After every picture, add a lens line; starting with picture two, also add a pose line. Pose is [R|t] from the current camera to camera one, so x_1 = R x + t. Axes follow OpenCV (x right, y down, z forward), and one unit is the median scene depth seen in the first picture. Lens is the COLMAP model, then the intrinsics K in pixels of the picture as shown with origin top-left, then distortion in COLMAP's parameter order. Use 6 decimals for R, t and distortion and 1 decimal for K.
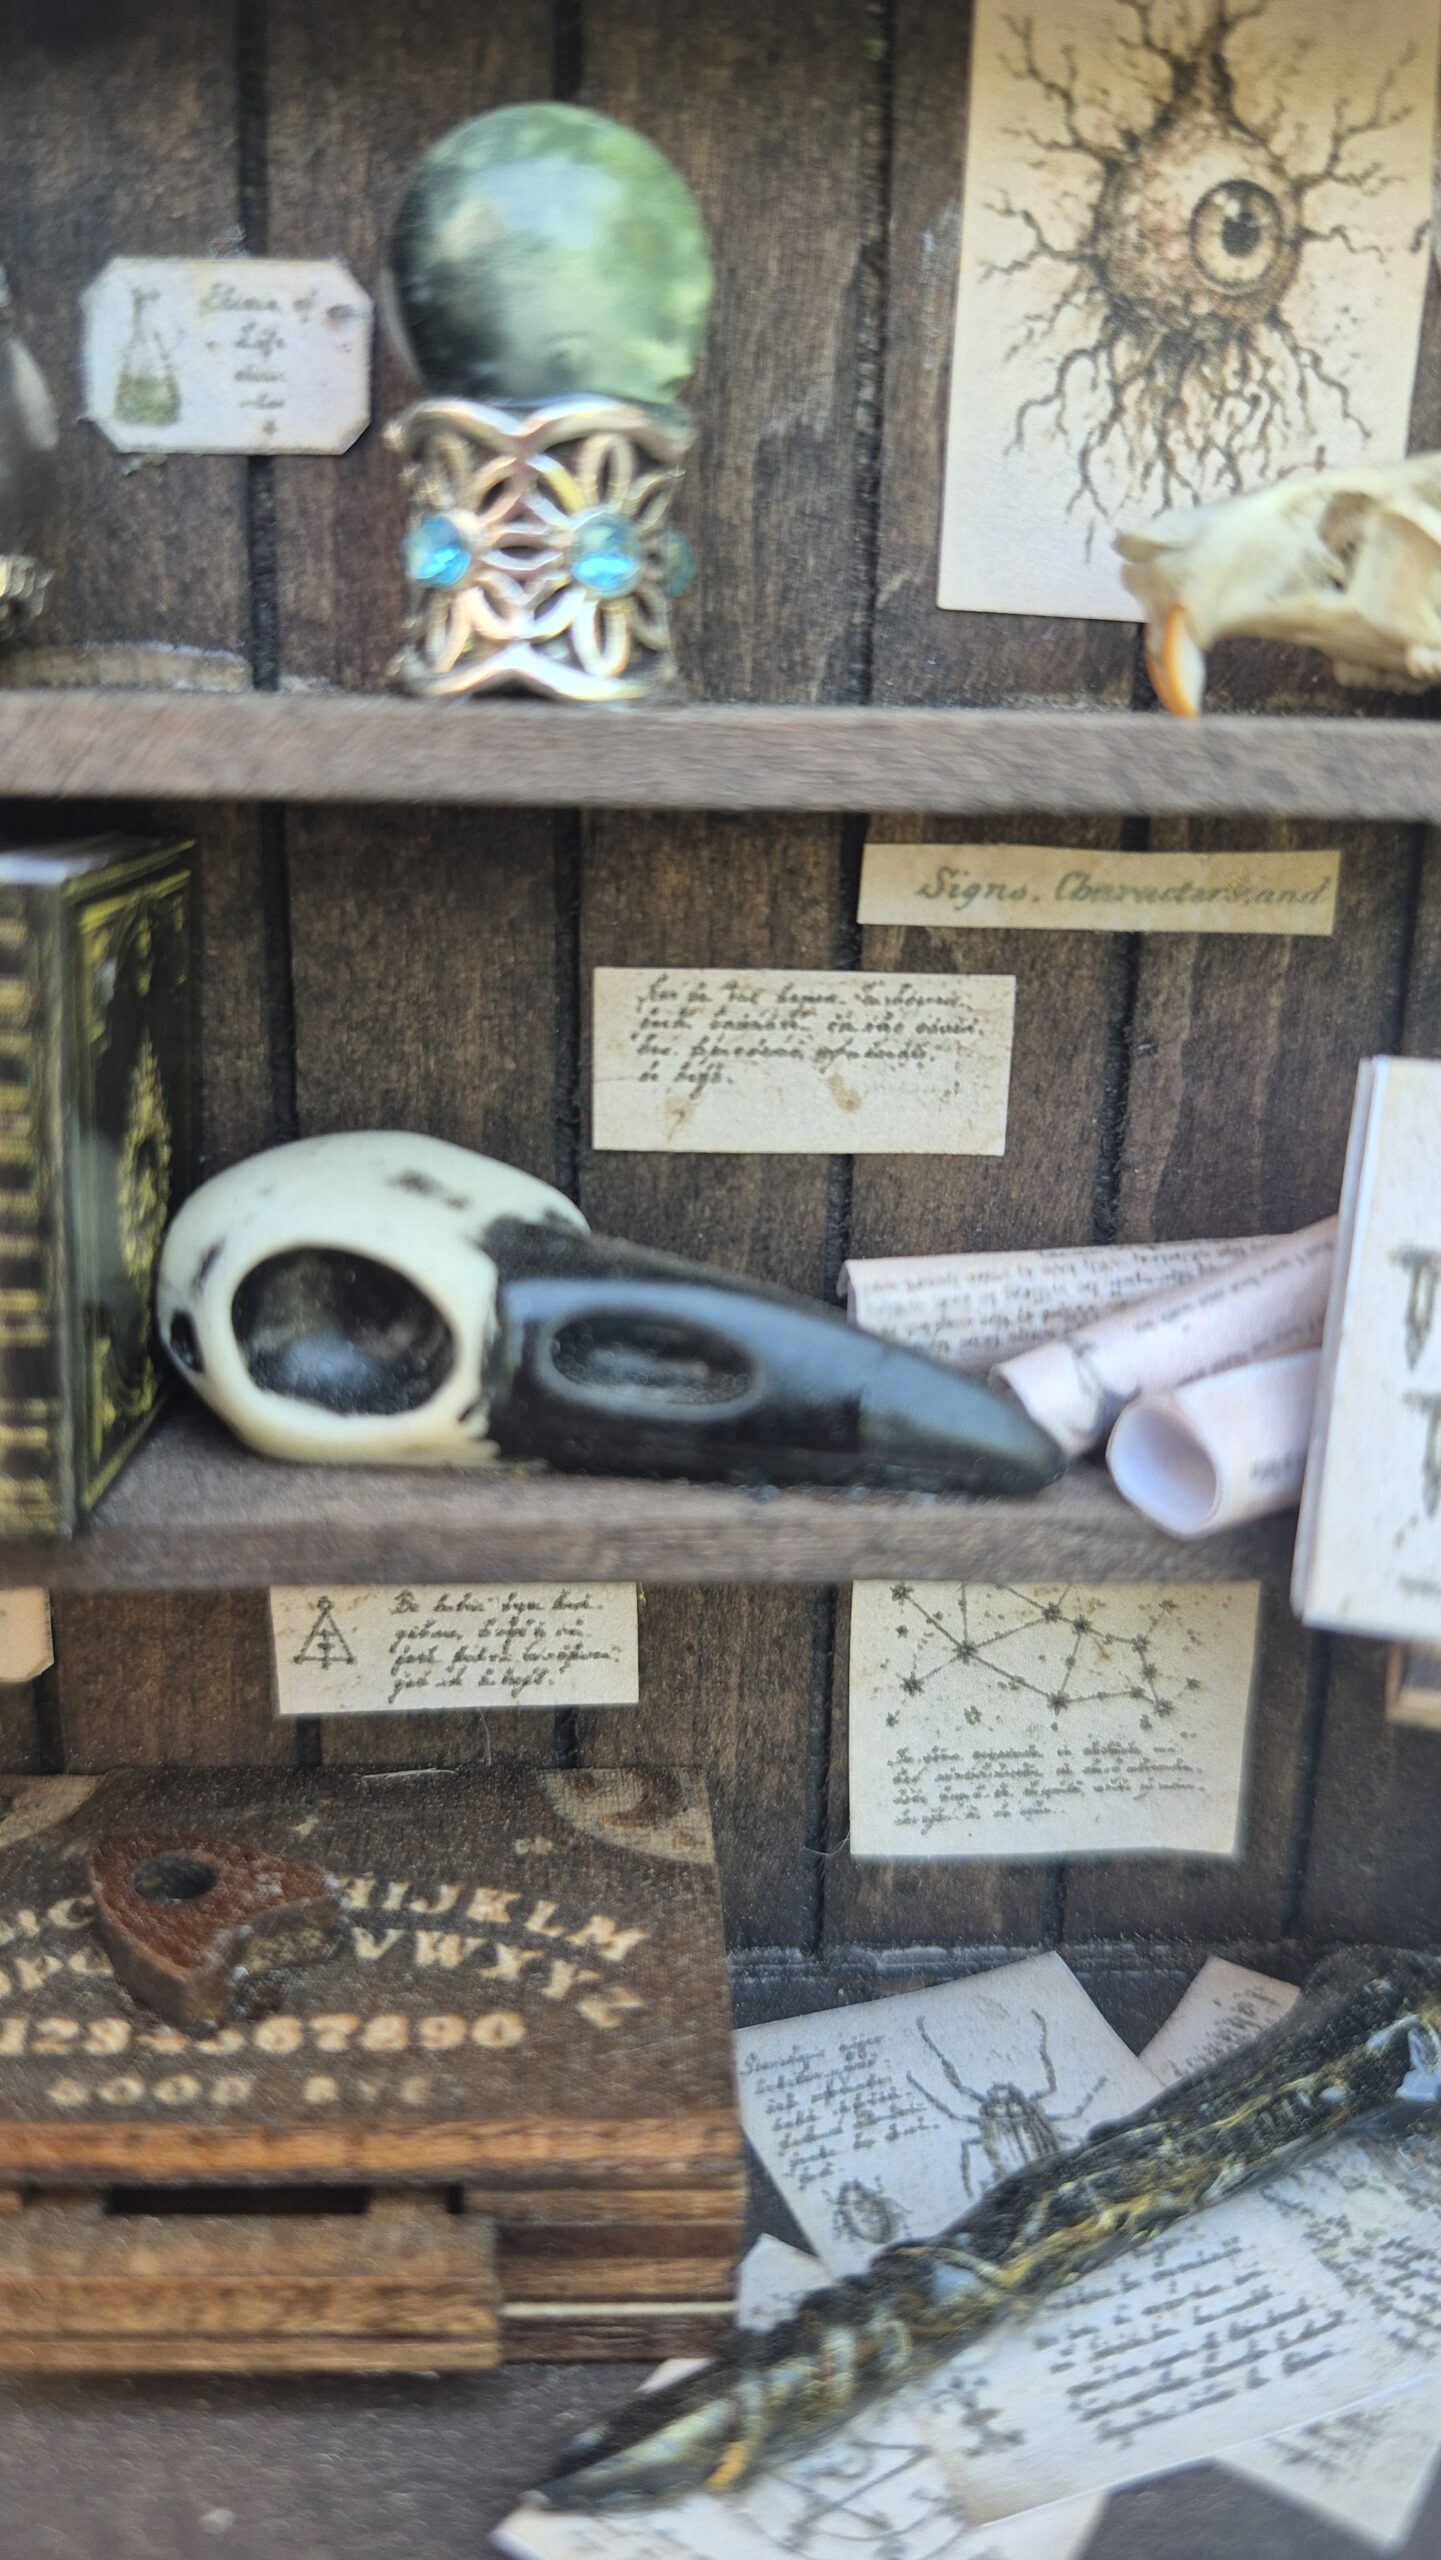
lens RADIAL K [[1921.1, 0, 743.5], [0, 1921.1, 1250.4], [0, 0, 1]] dist [0.008656, -0.170583]
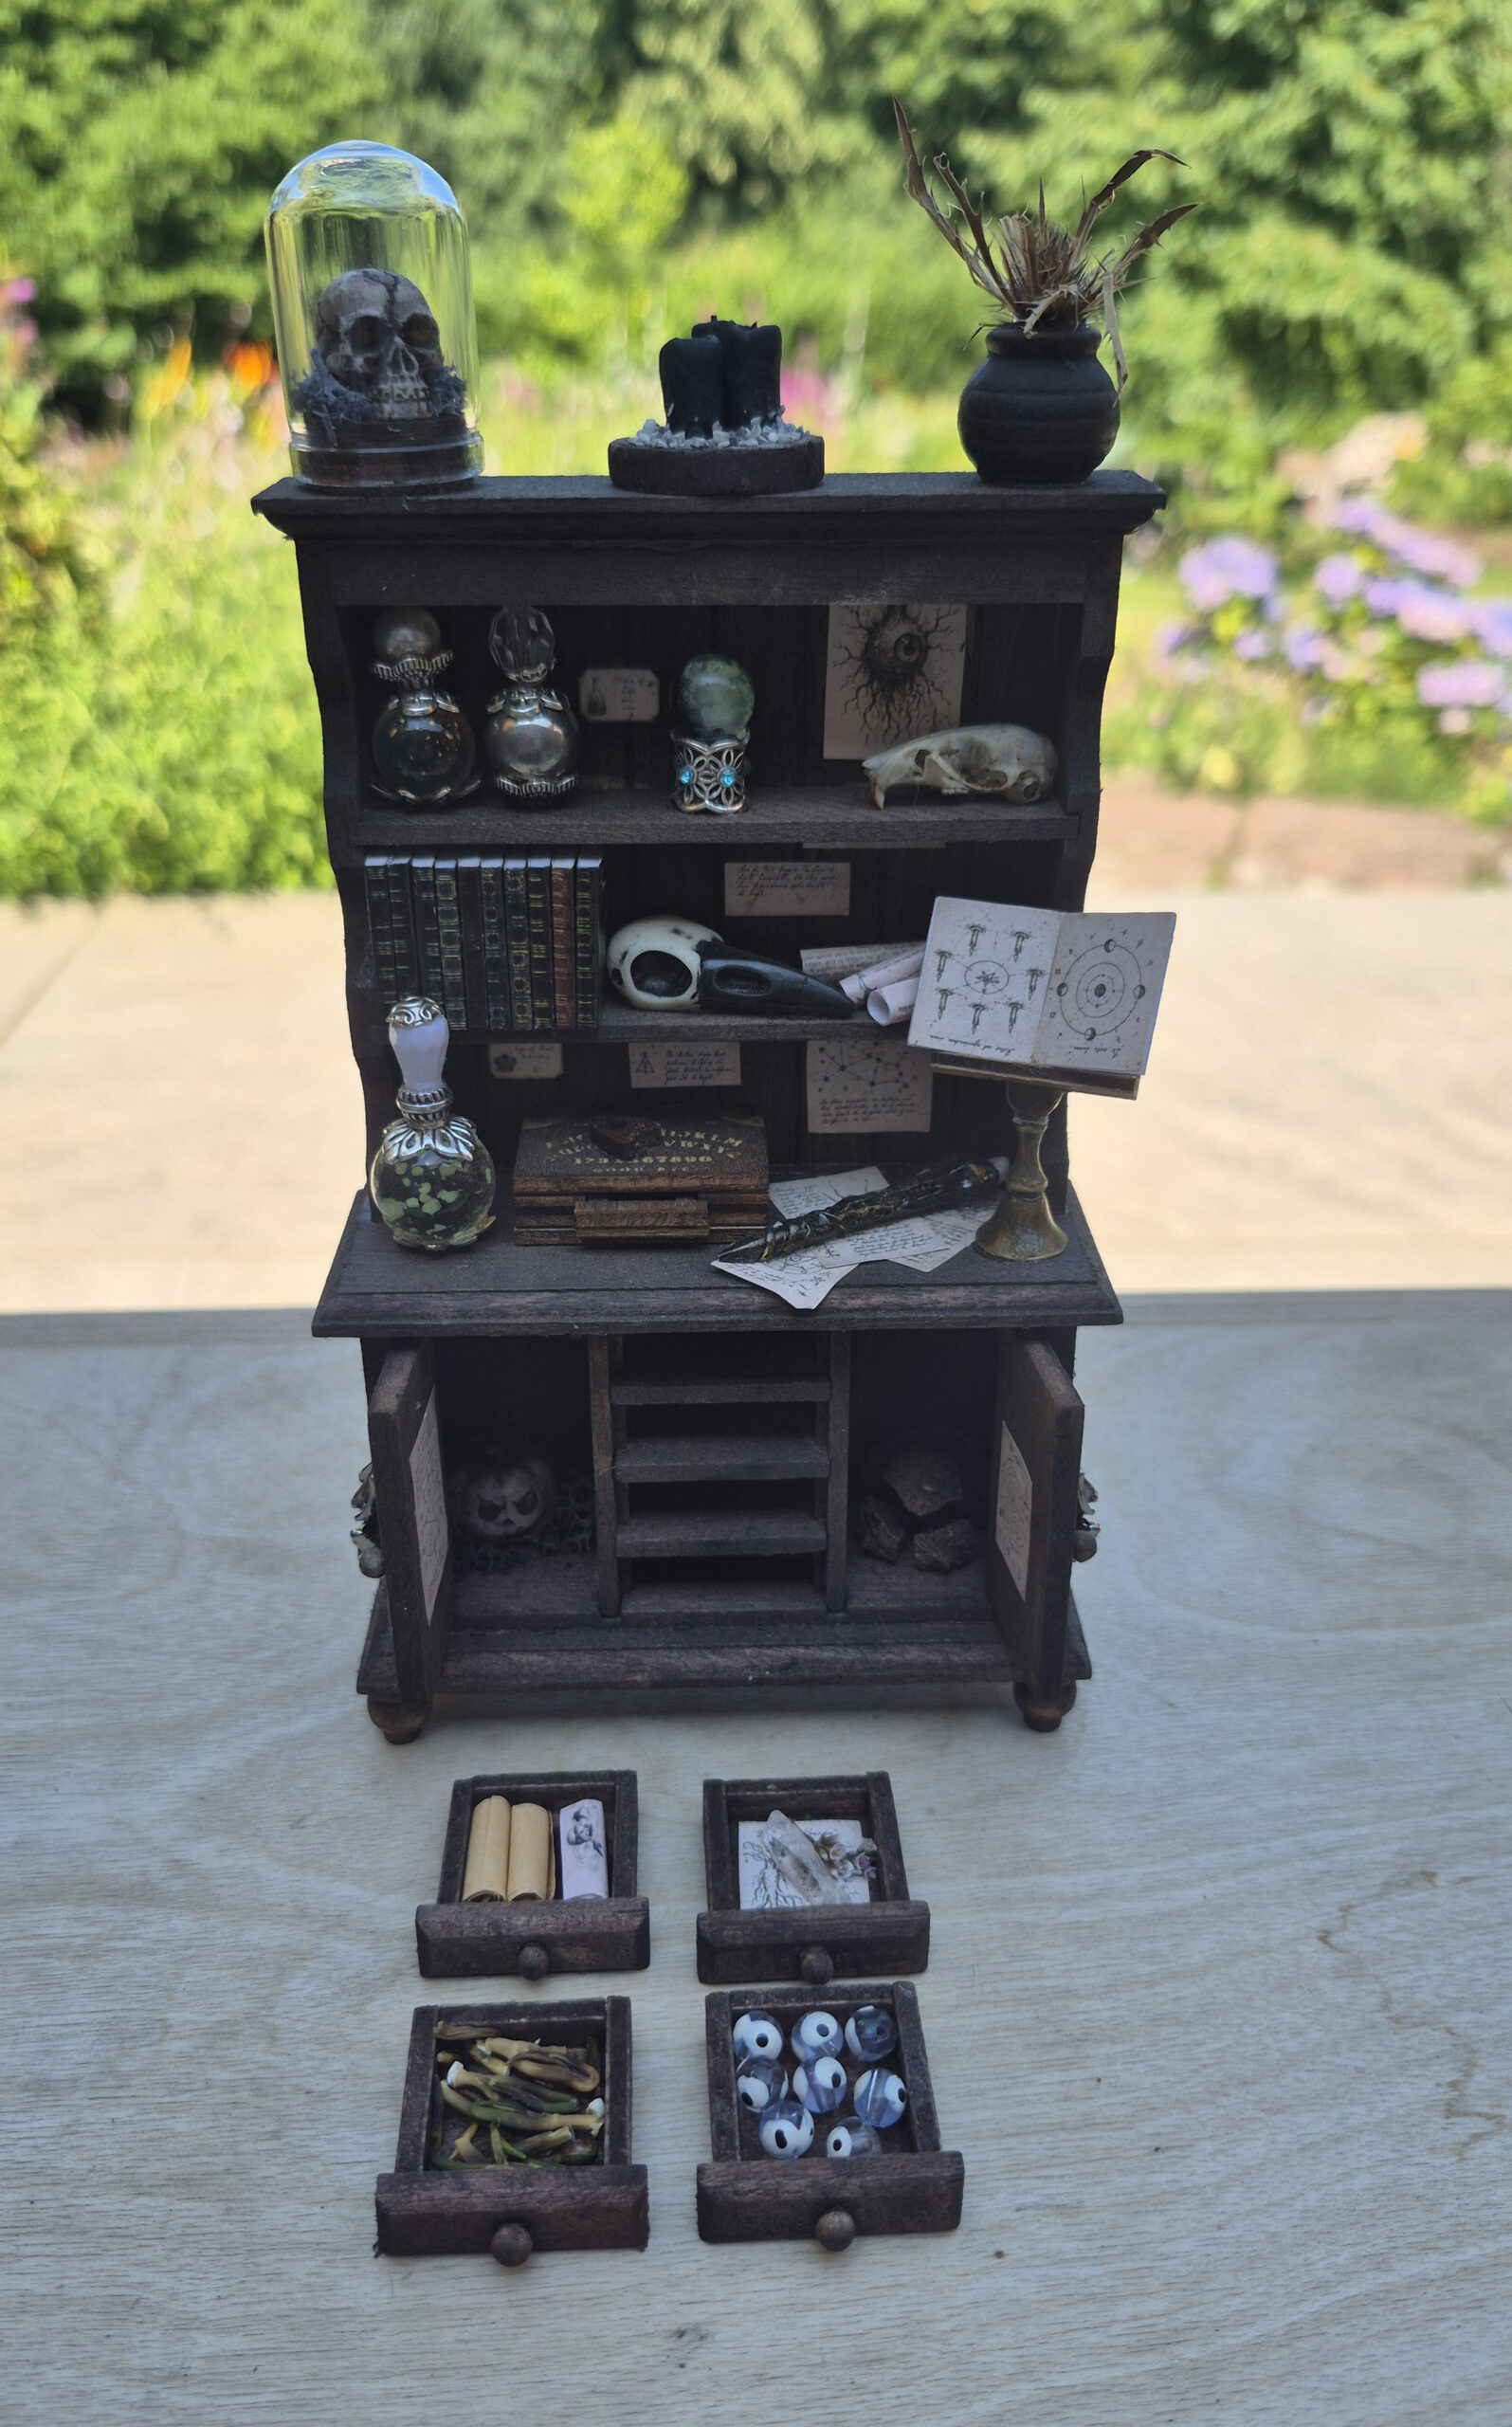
lens RADIAL K [[1929.6, 0, 750.7], [0, 1929.6, 1226.0], [0, 0, 1]] dist [0.084976, -0.000365]
pose [[0.998720, -0.002506, -0.050511, 0.147852], [0.012884, 0.978424, 0.206206, -0.238724], [0.048904, -0.206593, 0.977204, -2.641669]]
